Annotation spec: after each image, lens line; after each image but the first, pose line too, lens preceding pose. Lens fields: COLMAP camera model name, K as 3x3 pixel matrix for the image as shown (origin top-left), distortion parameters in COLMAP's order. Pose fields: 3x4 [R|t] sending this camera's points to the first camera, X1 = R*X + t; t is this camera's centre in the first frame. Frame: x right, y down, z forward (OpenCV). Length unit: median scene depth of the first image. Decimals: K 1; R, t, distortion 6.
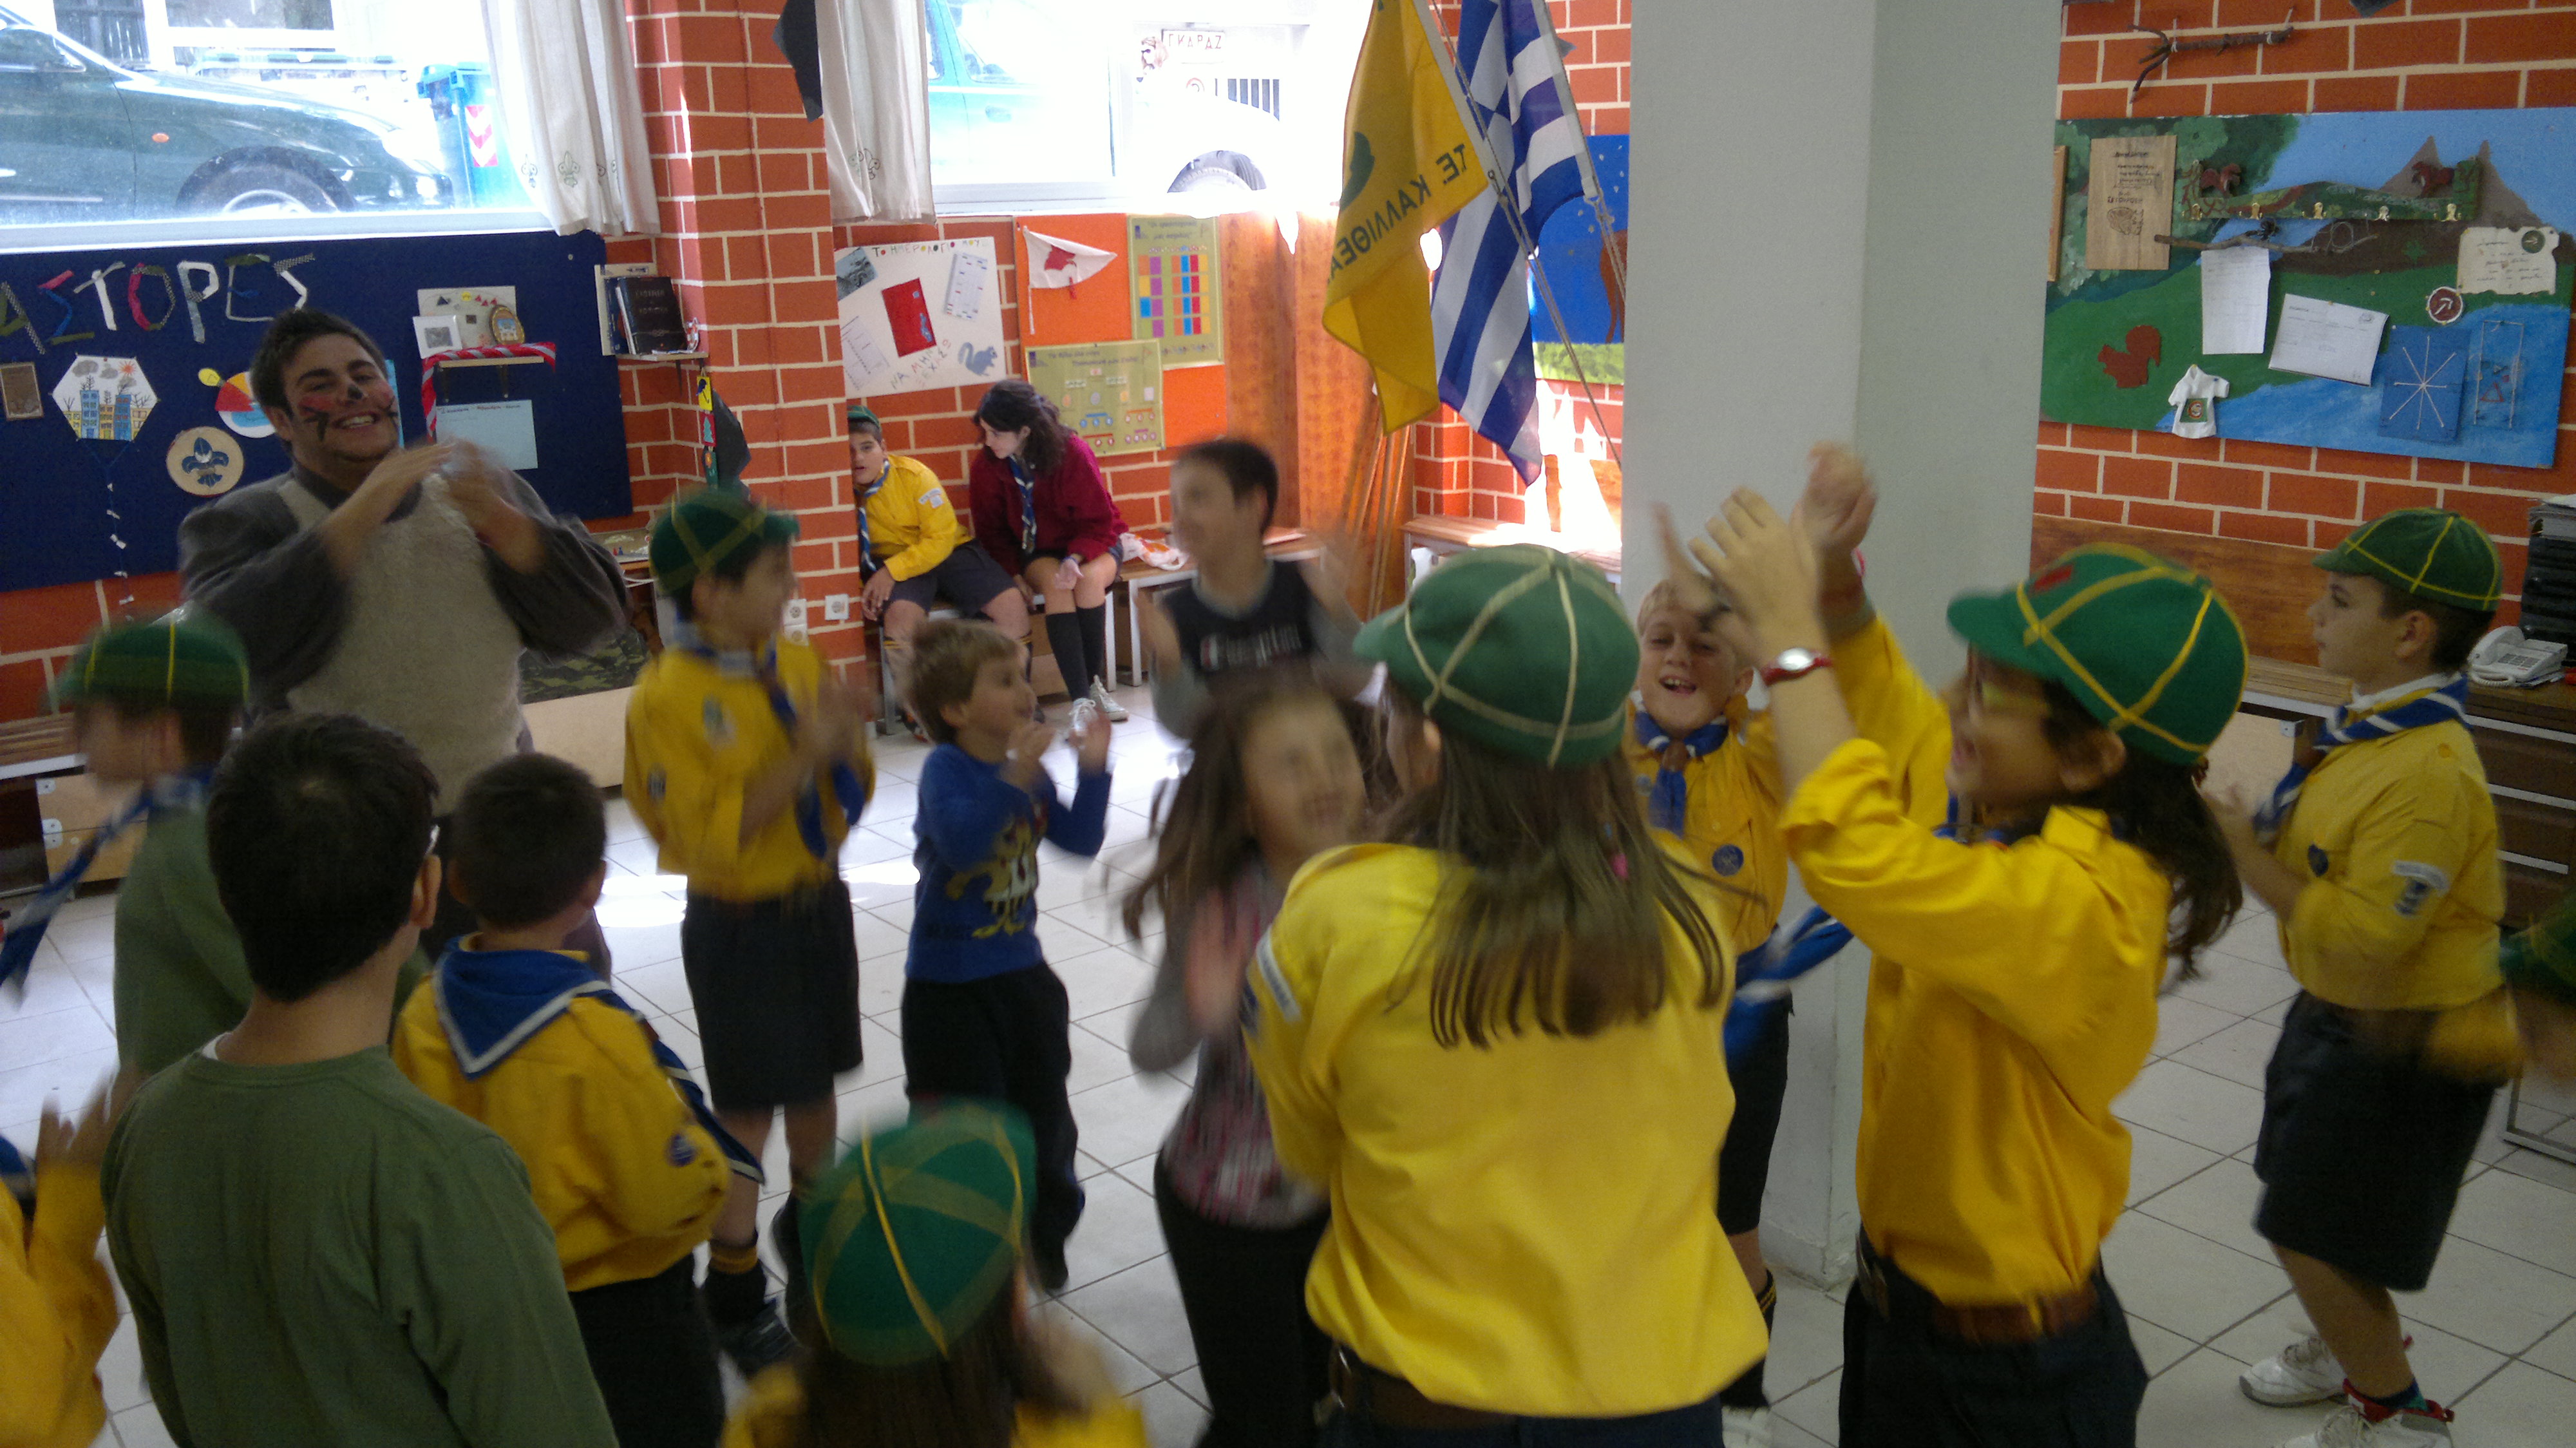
lens RADIAL K [[2139.9, 0, 1288.0], [0, 2139.9, 724.0], [0, 0, 1]] dist [0.070627, -0.147062]
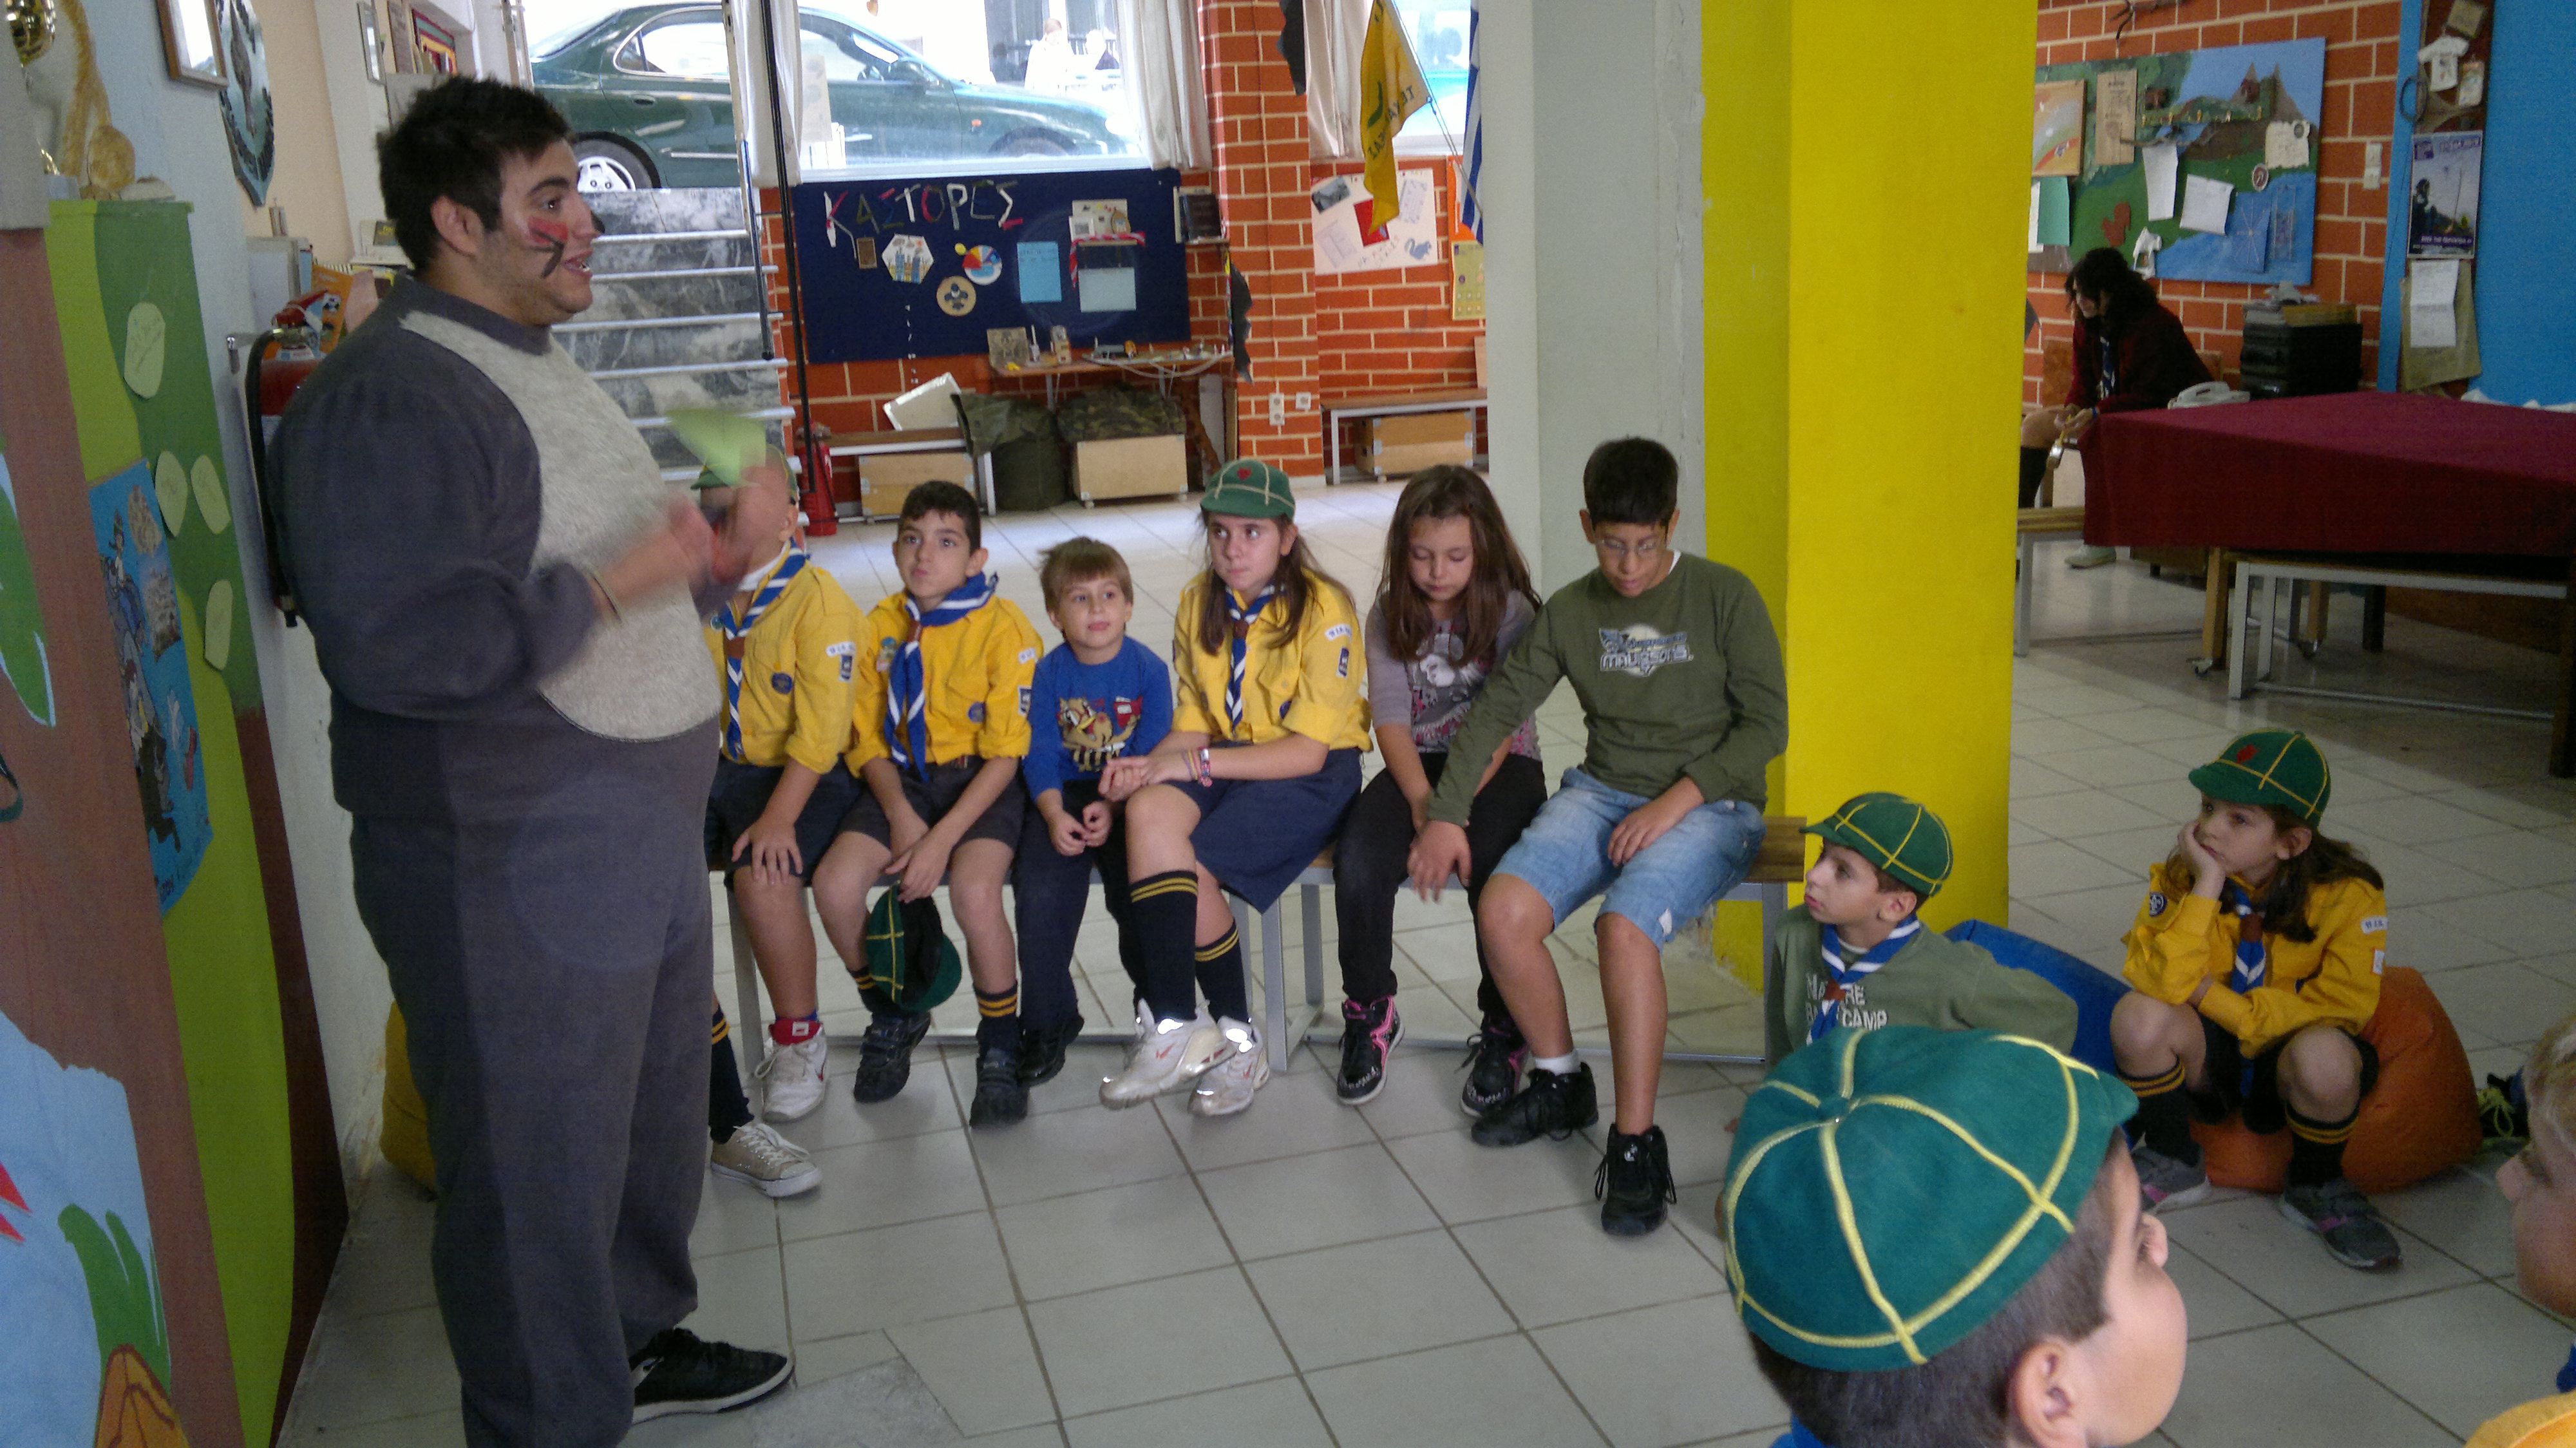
lens RADIAL K [[2168.9, 0, 1288.0], [0, 2168.9, 724.0], [0, 0, 1]] dist [0.127402, -0.183935]
pose [[0.923975, 0.074746, -0.375077, 0.437873], [-0.073363, 0.997143, 0.017989, 0.169982], [0.375350, 0.010895, 0.926819, -0.551861]]
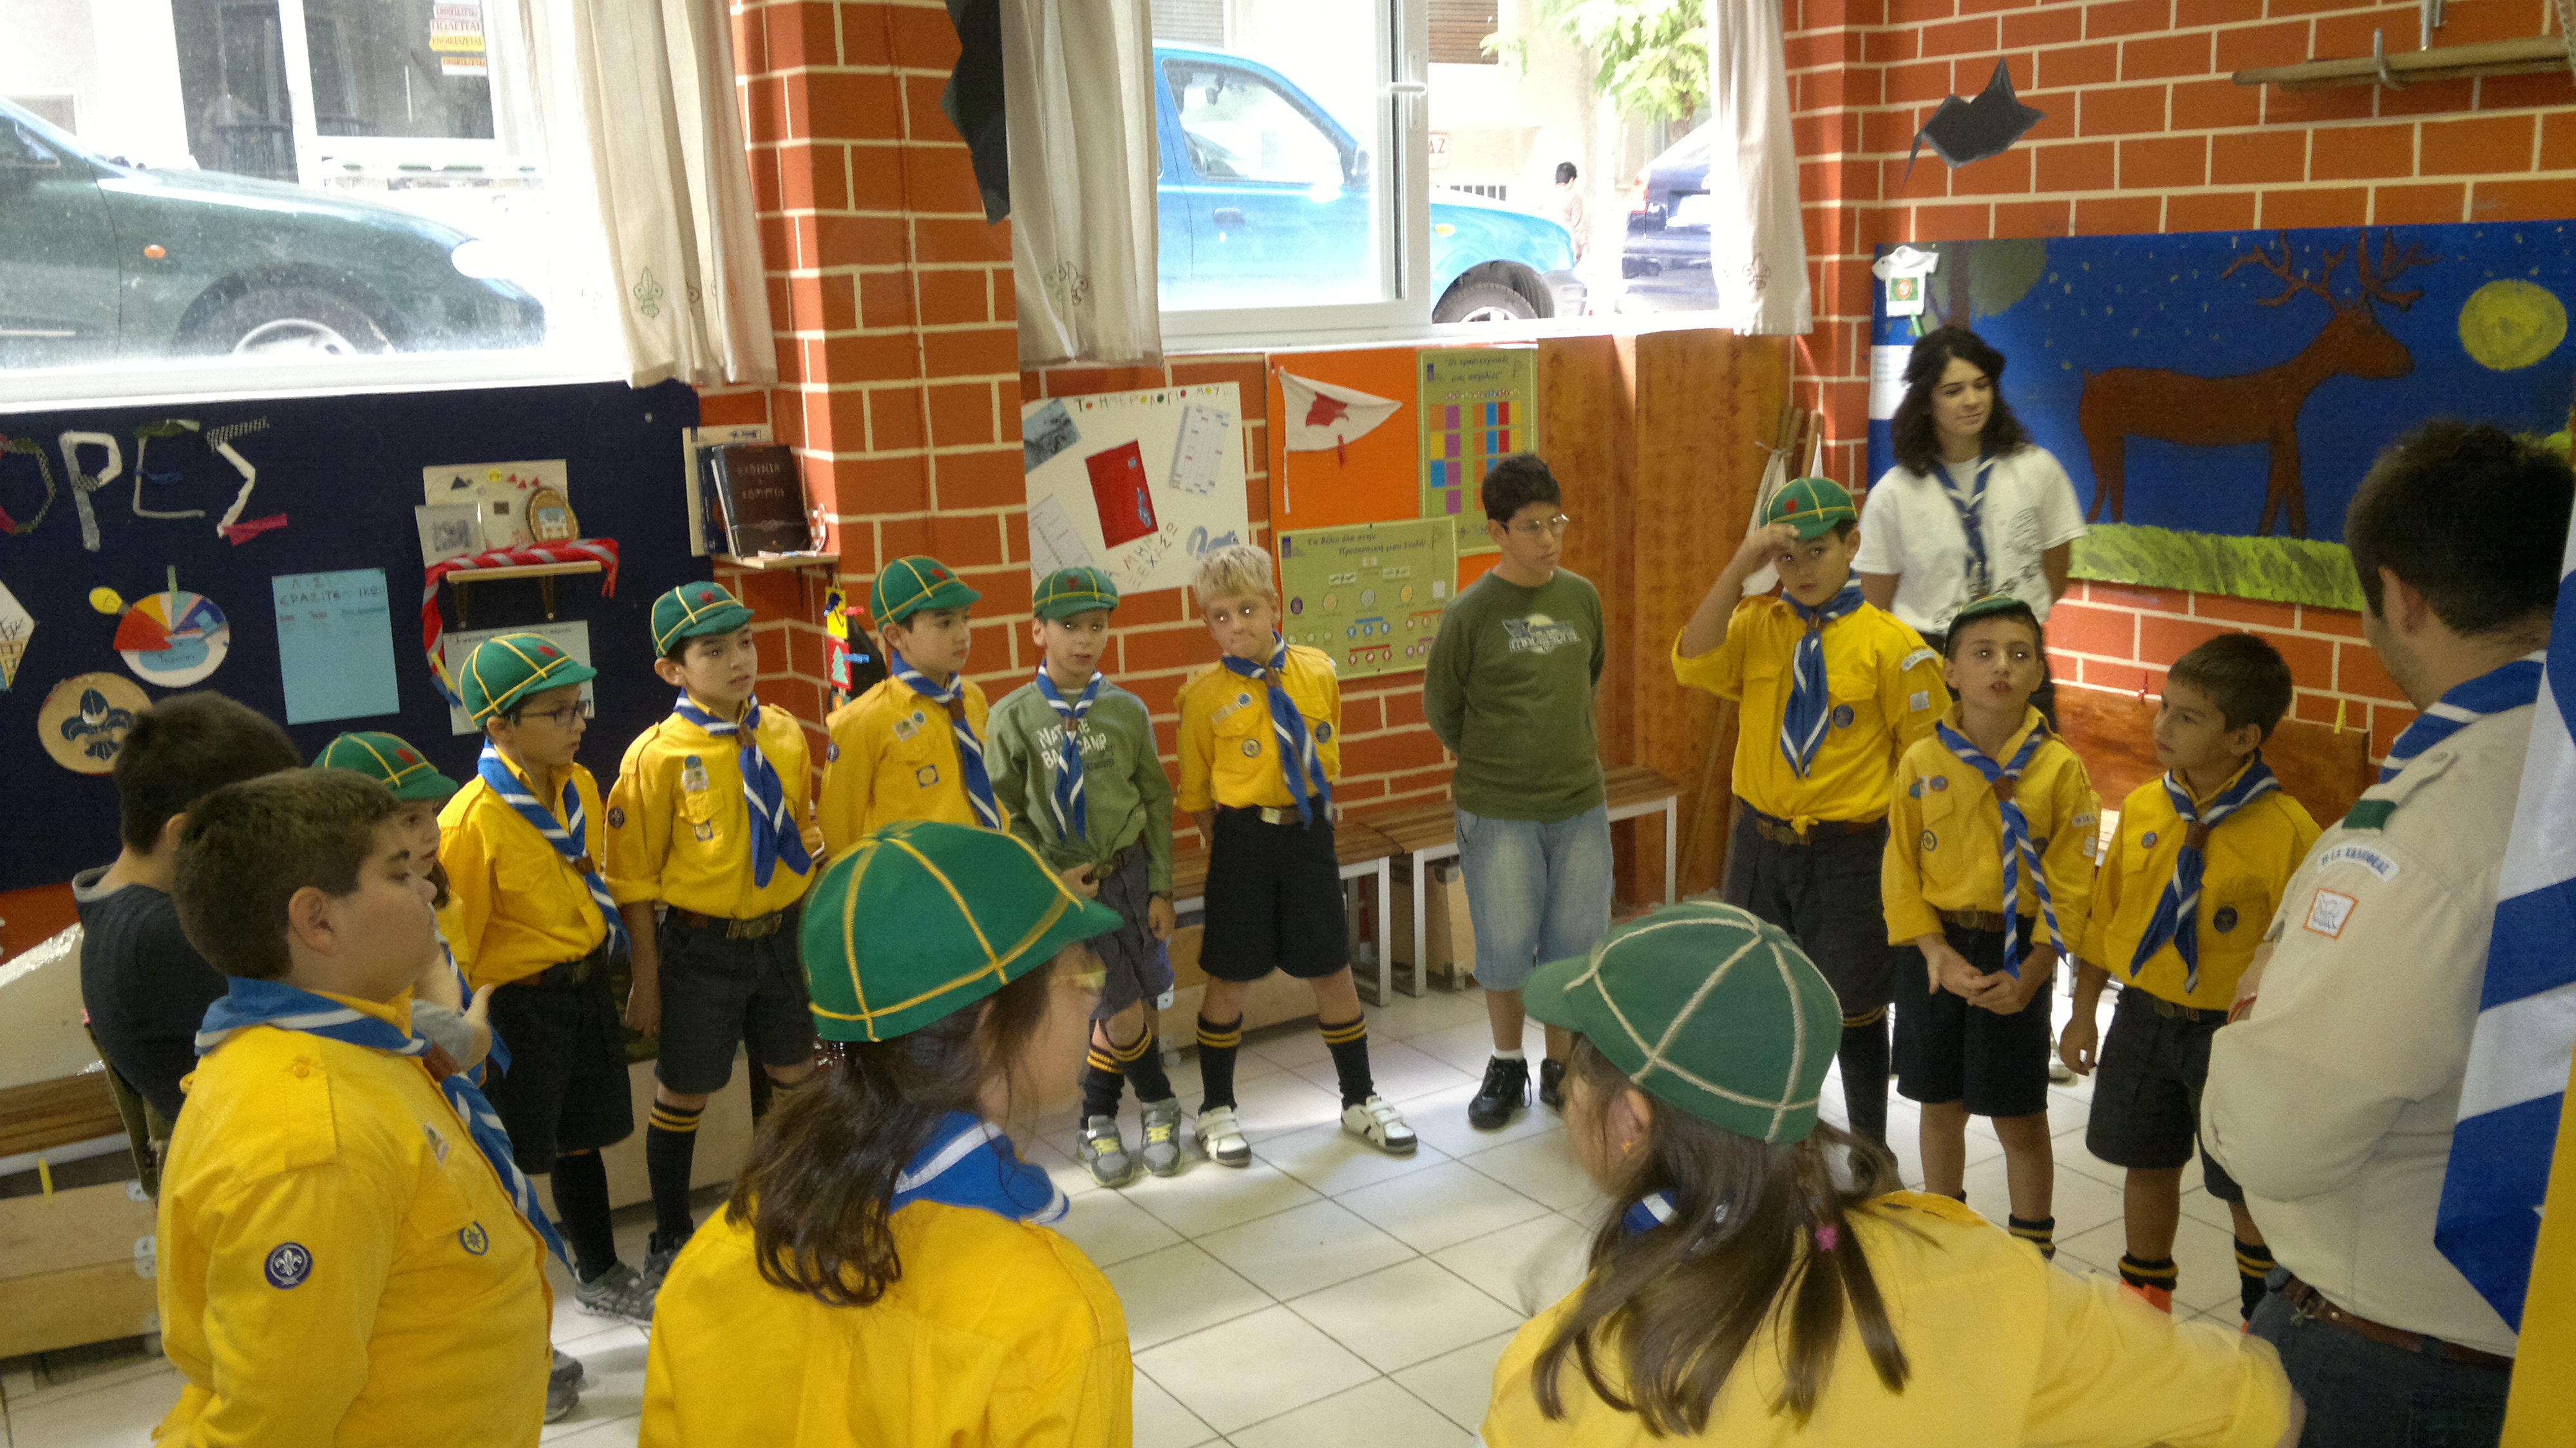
lens RADIAL K [[2139.9, 0, 1288.0], [0, 2139.9, 724.0], [0, 0, 1]] dist [0.070627, -0.147062]
pose [[0.996680, 0.012078, -0.080520, -0.069607], [-0.016097, 0.998647, -0.049450, -0.086855], [0.079814, 0.050582, 0.995526, 0.329201]]
